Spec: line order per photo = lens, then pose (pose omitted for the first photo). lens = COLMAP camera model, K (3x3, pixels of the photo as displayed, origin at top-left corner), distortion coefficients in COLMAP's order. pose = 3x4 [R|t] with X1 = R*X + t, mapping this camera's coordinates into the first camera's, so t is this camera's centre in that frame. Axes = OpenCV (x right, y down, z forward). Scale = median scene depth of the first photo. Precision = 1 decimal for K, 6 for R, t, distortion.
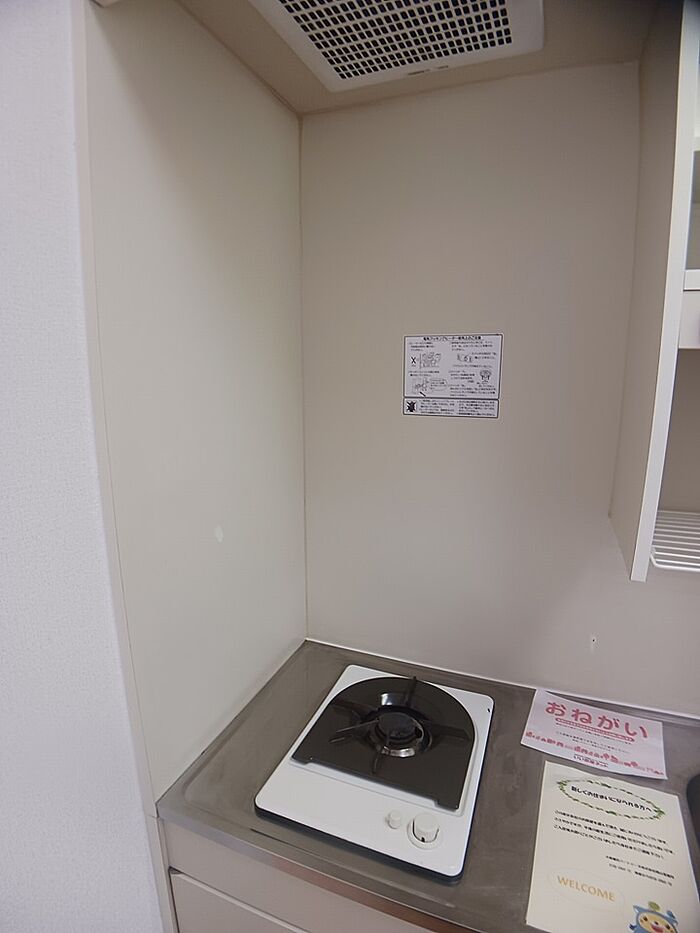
lens RADIAL K [[502.1, 0, 349.4], [0, 502.1, 470.9], [0, 0, 1]] dist [-0.064048, 0.001575]
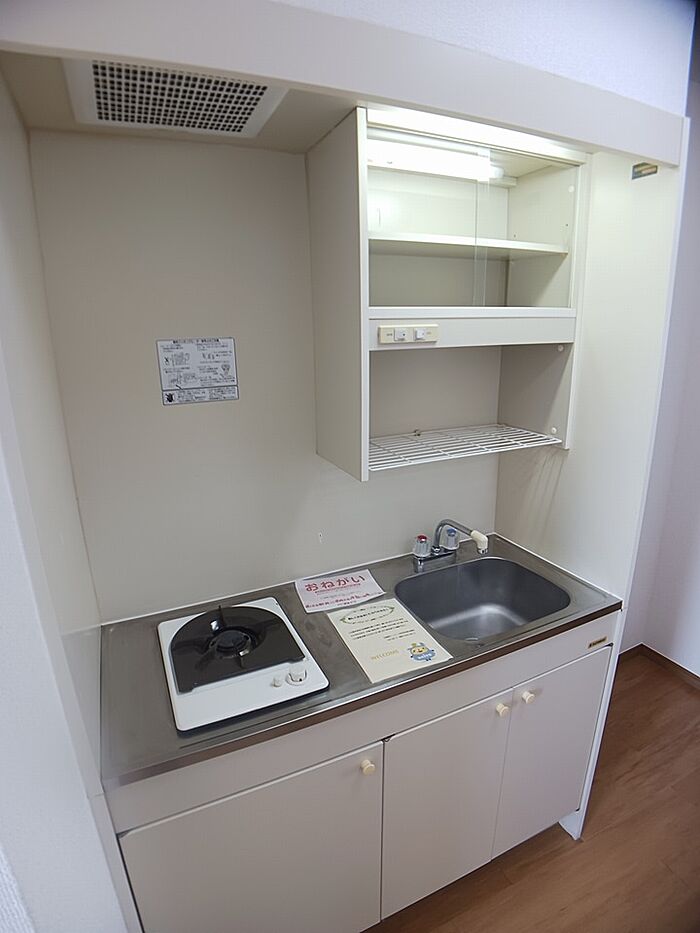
lens RADIAL K [[502.1, 0, 345.3], [0, 502.1, 467.5], [0, 0, 1]] dist [-0.064048, 0.001575]
pose [[0.681204, -0.206444, 0.702383, -0.497149], [0.168996, 0.977848, 0.123508, -0.042079], [-0.712322, 0.034566, 0.701002, -0.154655]]
